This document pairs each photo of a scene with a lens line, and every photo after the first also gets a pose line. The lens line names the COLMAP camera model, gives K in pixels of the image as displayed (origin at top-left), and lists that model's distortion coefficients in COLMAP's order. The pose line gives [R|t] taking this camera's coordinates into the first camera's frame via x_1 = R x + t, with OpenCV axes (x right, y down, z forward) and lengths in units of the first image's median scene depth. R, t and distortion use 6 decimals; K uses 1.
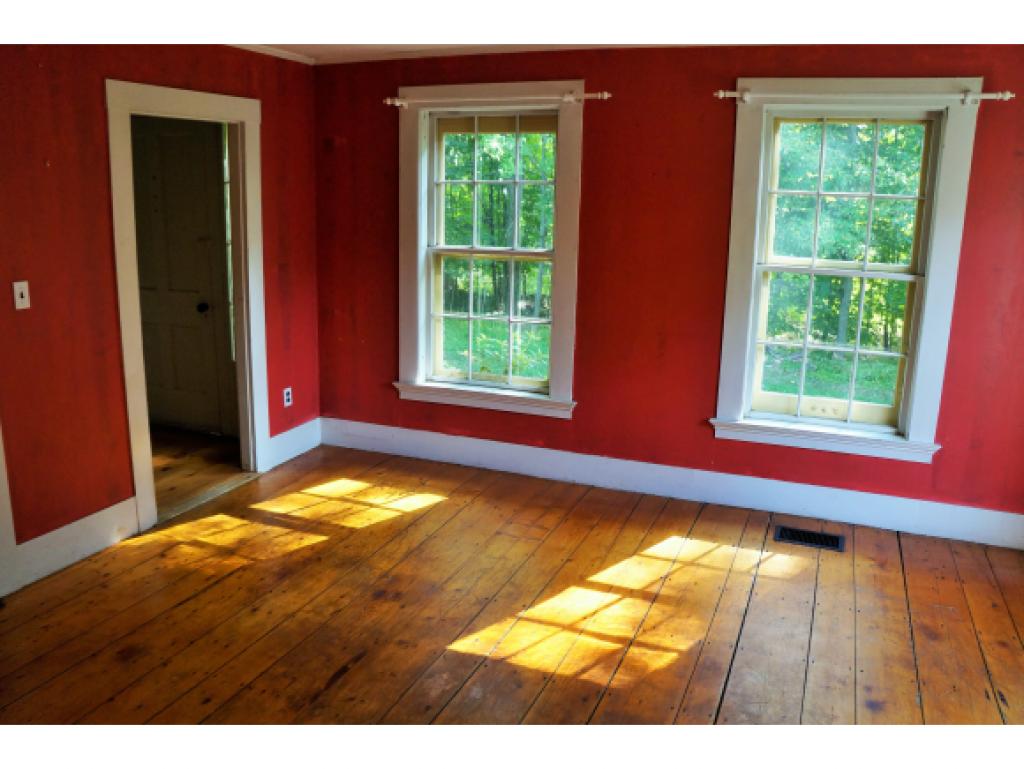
lens RADIAL K [[827.5, 0, 505.4], [0, 827.5, 376.6], [0, 0, 1]] dist [-0.139101, 0.088605]
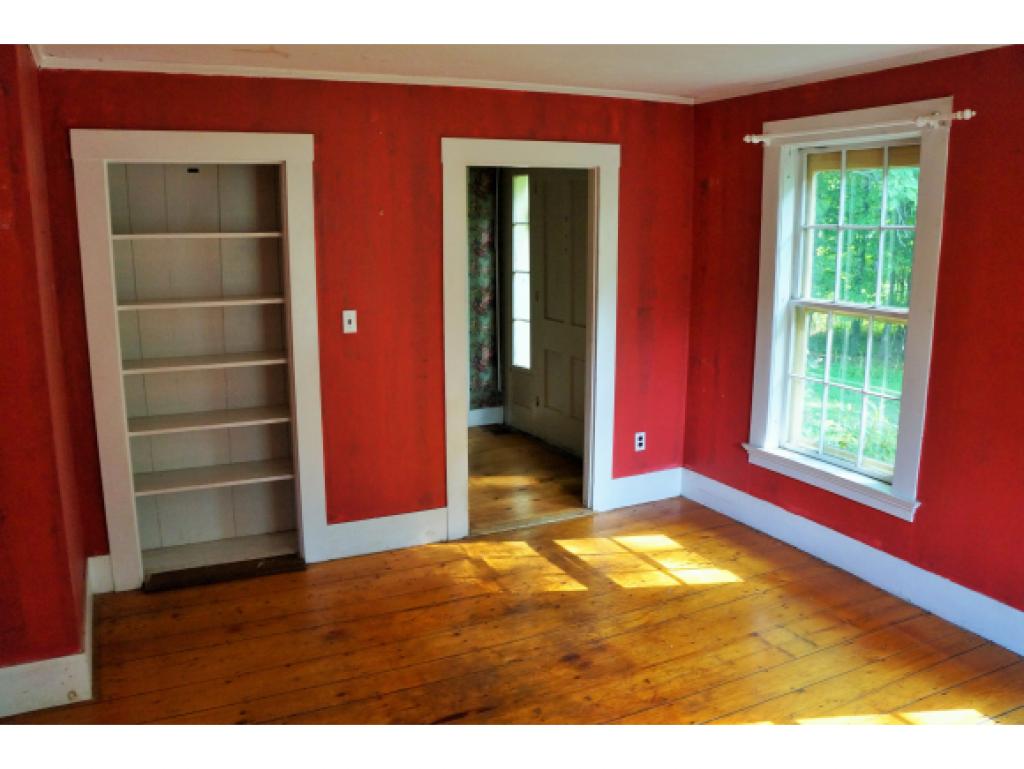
lens RADIAL K [[827.5, 0, 505.6], [0, 827.5, 386.7], [0, 0, 1]] dist [-0.139101, 0.088605]
pose [[0.749018, 0.112848, -0.652868, 0.291803], [-0.132285, 0.991019, 0.019530, -0.044335], [0.649209, 0.071736, 0.757220, 0.157720]]
